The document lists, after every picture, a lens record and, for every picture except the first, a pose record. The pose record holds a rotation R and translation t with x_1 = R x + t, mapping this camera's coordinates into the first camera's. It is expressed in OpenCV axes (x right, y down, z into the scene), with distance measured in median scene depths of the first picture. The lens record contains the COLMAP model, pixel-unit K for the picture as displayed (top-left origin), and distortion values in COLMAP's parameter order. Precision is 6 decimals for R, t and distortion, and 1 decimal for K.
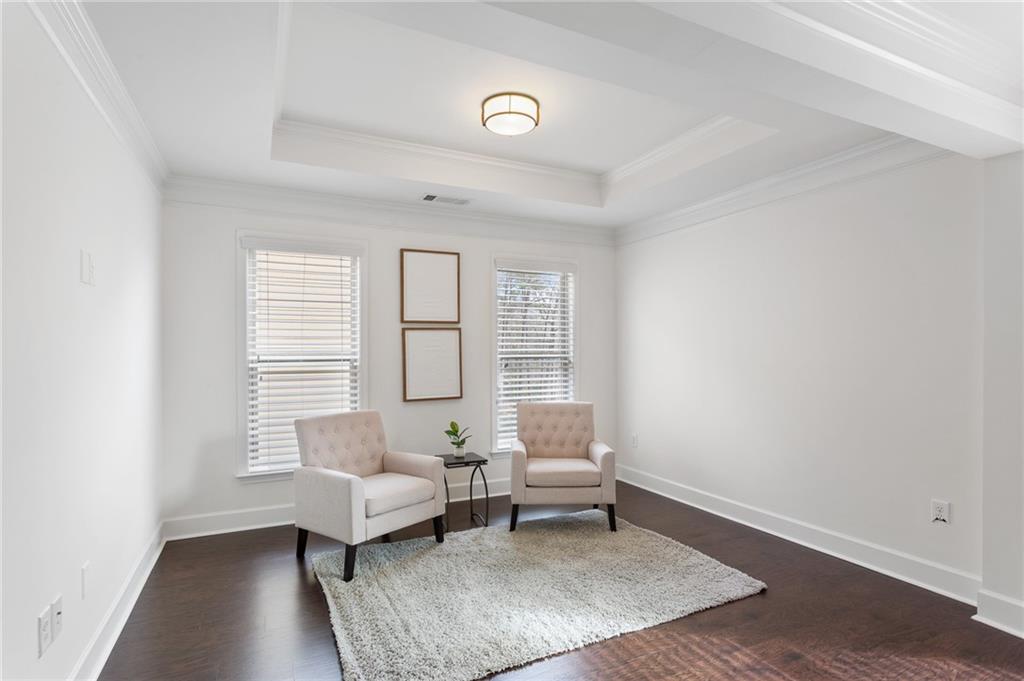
lens RADIAL K [[517.1, 0, 503.9], [0, 517.1, 342.6], [0, 0, 1]] dist [-0.006811, 0.004167]
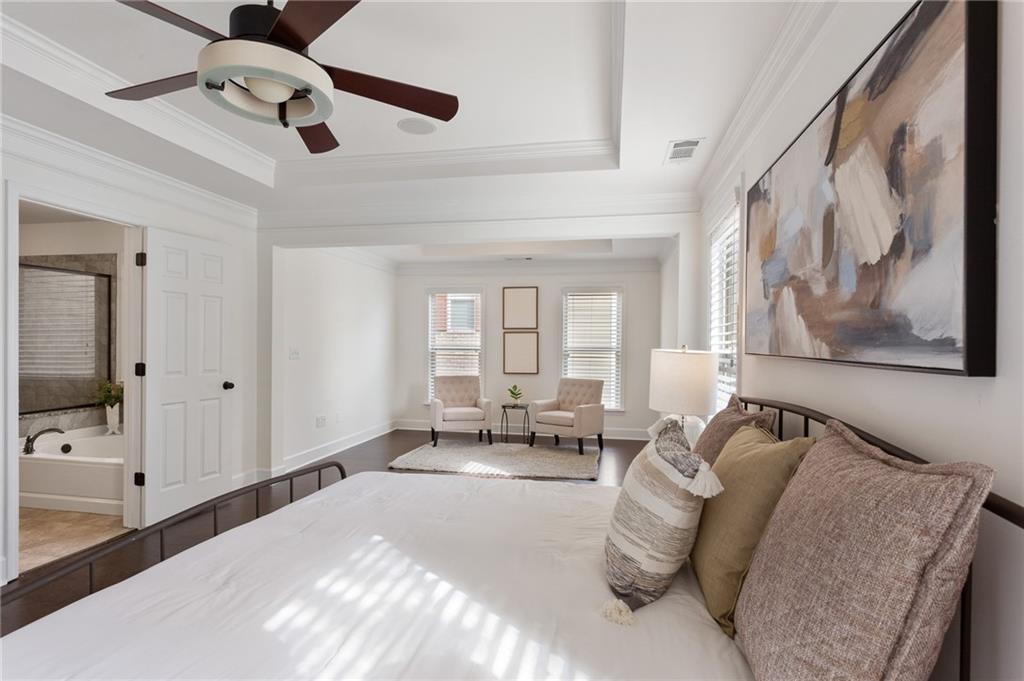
lens RADIAL K [[517.1, 0, 503.6], [0, 517.1, 346.3], [0, 0, 1]] dist [-0.006811, 0.004167]
pose [[0.811758, 0.030743, -0.583184, 0.888859], [-0.003310, 0.998840, 0.048048, -0.068583], [0.583984, -0.037073, 0.810918, -0.463791]]
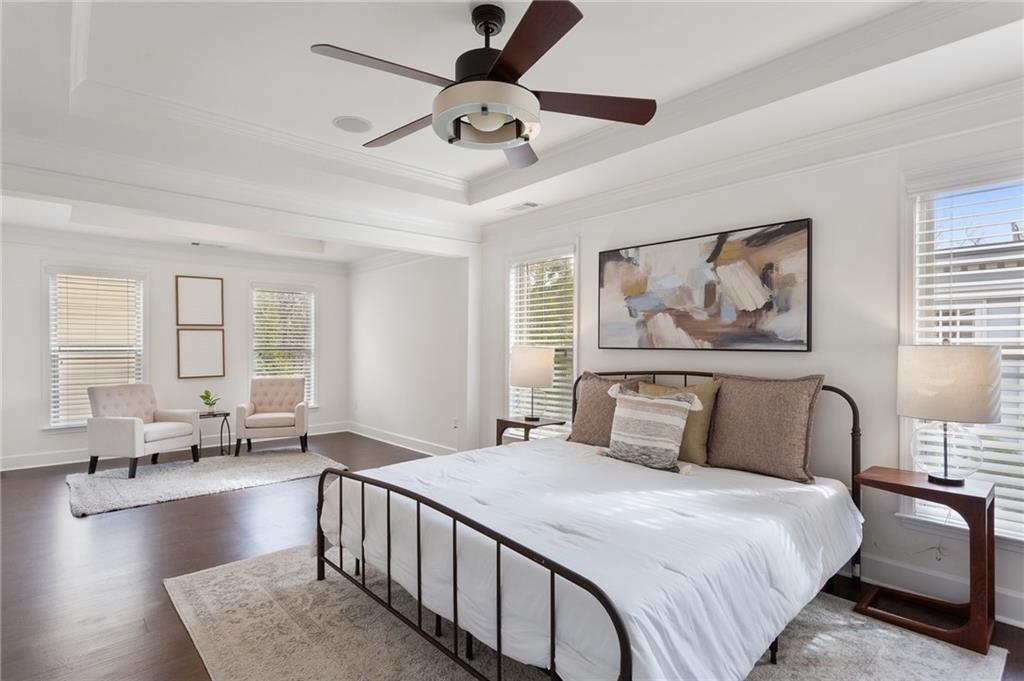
lens RADIAL K [[517.1, 0, 516.3], [0, 517.1, 345.3], [0, 0, 1]] dist [-0.006811, 0.004167]
pose [[0.955087, 0.017939, 0.295782, 0.311552], [-0.030257, 0.998853, 0.037121, -0.069378], [-0.294777, -0.044403, 0.954534, -0.736062]]
